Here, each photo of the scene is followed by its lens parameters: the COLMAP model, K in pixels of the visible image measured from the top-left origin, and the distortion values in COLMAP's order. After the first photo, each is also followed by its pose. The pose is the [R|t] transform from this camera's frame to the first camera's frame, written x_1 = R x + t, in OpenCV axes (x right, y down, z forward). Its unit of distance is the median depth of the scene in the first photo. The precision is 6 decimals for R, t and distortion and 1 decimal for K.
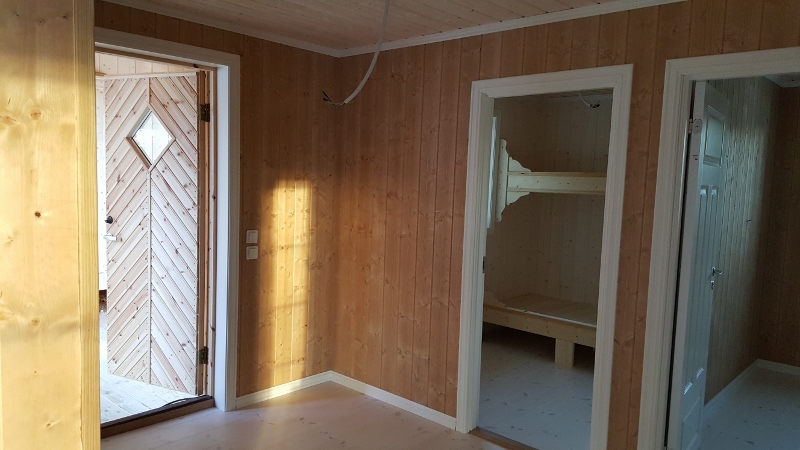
lens RADIAL K [[587.8, 0, 387.3], [0, 587.8, 227.6], [0, 0, 1]] dist [0.135376, -0.180099]
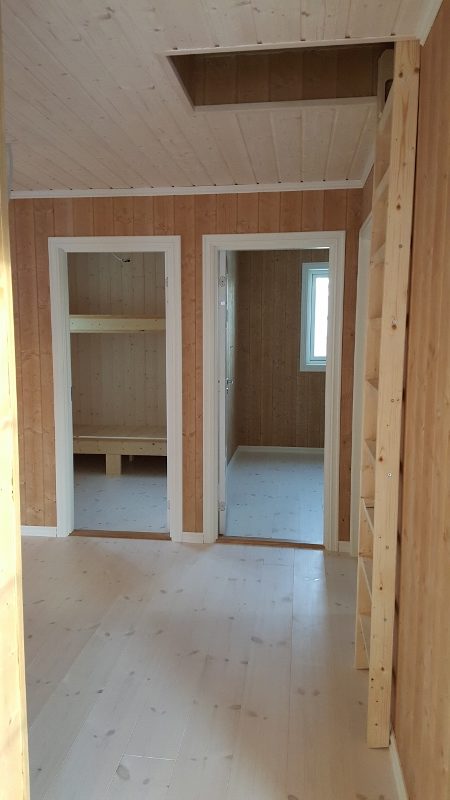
lens RADIAL K [[587.6, 0, 220.6], [0, 587.6, 393.4], [0, 0, 1]] dist [0.132554, -0.184141]
pose [[0.818372, -0.099989, 0.565924, -0.334924], [0.078719, 0.994969, 0.061961, 0.014960], [-0.569273, -0.006159, 0.822126, -0.191837]]
